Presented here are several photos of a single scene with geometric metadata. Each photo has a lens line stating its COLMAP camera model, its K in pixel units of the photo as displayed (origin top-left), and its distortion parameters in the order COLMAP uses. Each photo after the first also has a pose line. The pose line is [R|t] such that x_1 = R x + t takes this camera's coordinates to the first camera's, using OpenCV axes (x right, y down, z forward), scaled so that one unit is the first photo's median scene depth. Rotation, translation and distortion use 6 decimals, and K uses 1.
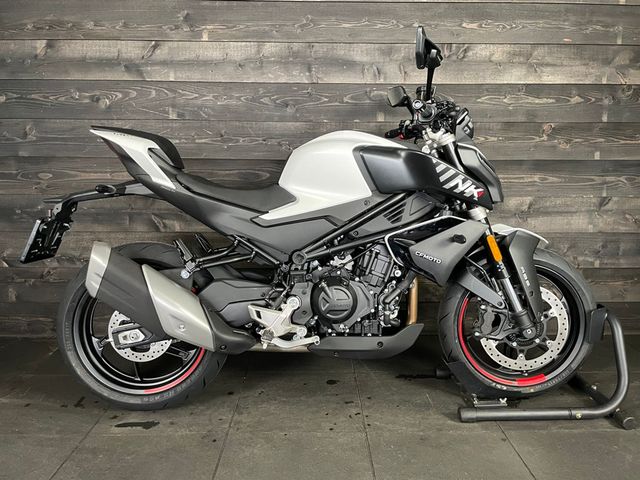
lens RADIAL K [[491.7, 0, 325.3], [0, 491.7, 235.9], [0, 0, 1]] dist [0.081989, -0.112981]
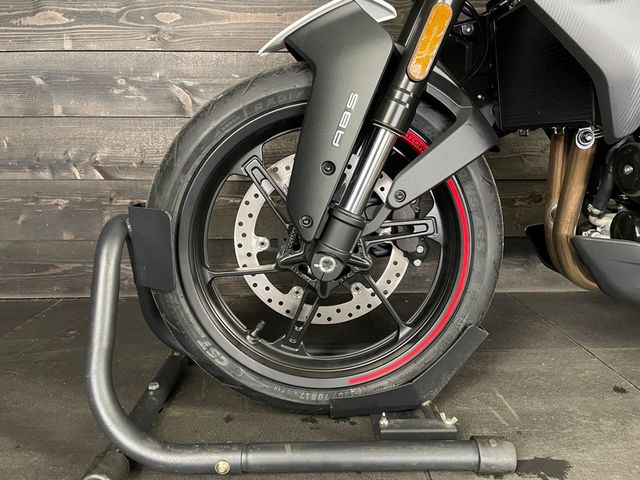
lens RADIAL K [[491.7, 0, 320.9], [0, 491.7, 237.2], [0, 0, 1]] dist [0.081989, -0.112981]
pose [[0.999916, -0.009645, 0.008639, -0.511314], [0.009390, 0.999534, 0.029060, 0.156156], [-0.008915, -0.028977, 0.999540, 0.538629]]
